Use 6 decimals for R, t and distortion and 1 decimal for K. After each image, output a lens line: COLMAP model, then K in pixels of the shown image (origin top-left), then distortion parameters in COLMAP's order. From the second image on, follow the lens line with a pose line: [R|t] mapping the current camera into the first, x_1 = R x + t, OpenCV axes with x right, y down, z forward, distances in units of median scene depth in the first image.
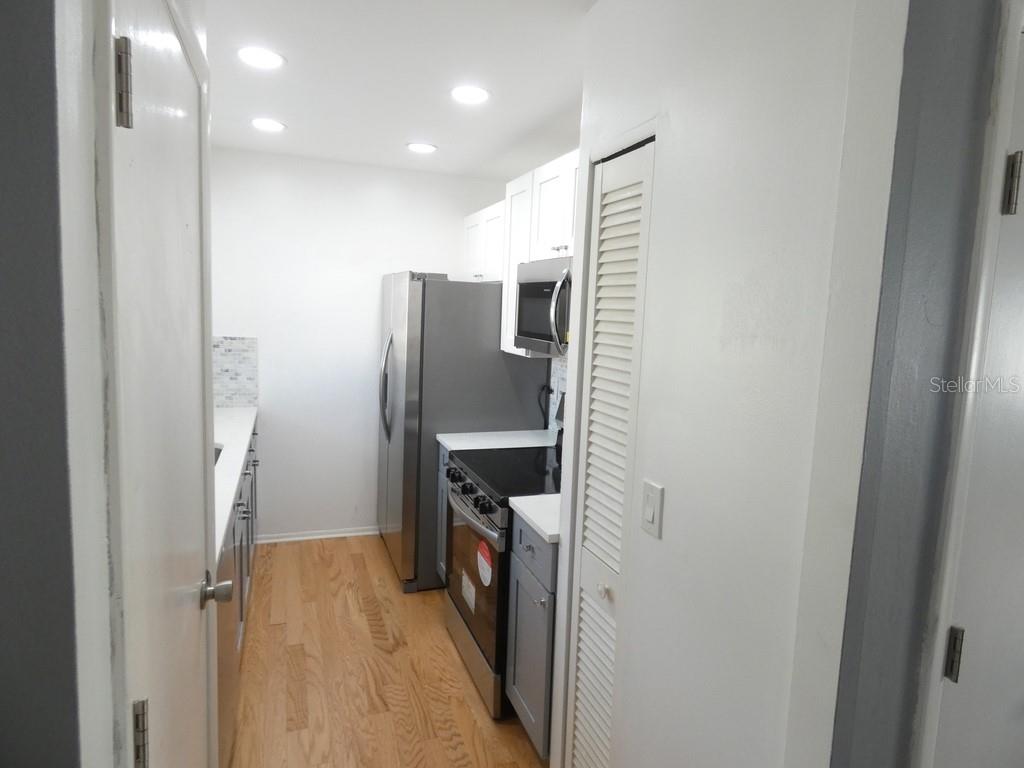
lens RADIAL K [[618.7, 0, 512.2], [0, 618.7, 382.1], [0, 0, 1]] dist [0.011484, -0.009533]
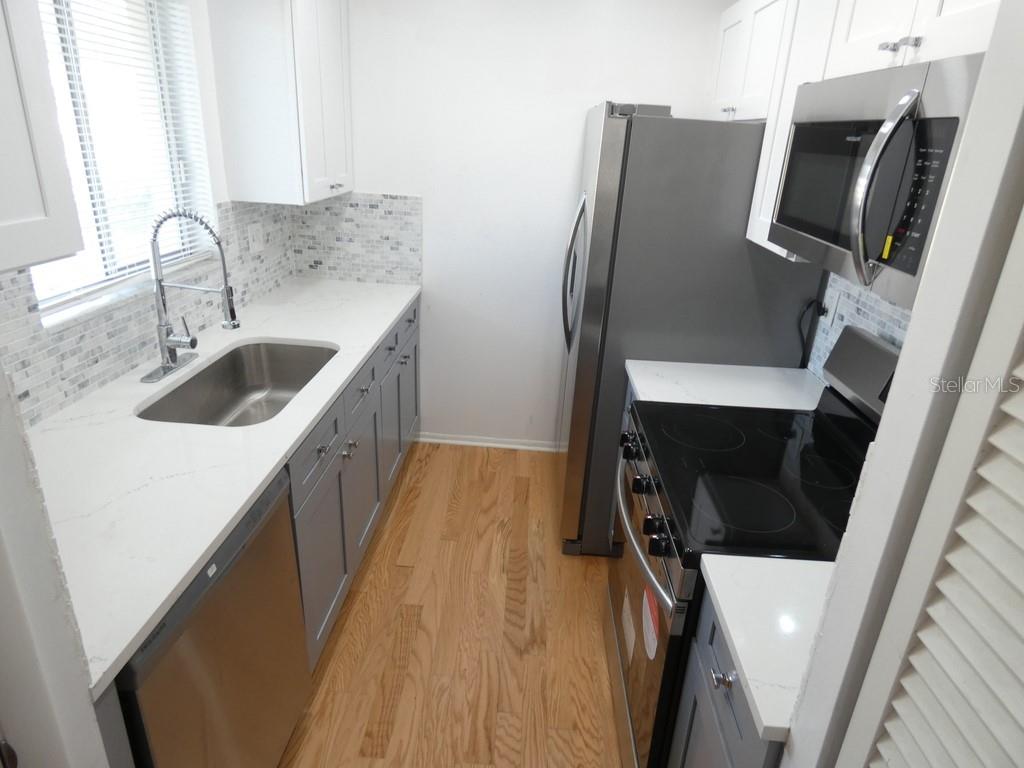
lens RADIAL K [[618.7, 0, 507.9], [0, 618.7, 384.1], [0, 0, 1]] dist [0.011484, -0.009533]
pose [[0.921569, 0.150629, -0.357801, 0.006628], [-0.060216, 0.965966, 0.251563, -0.055933], [0.383516, -0.210287, 0.899275, 0.341215]]
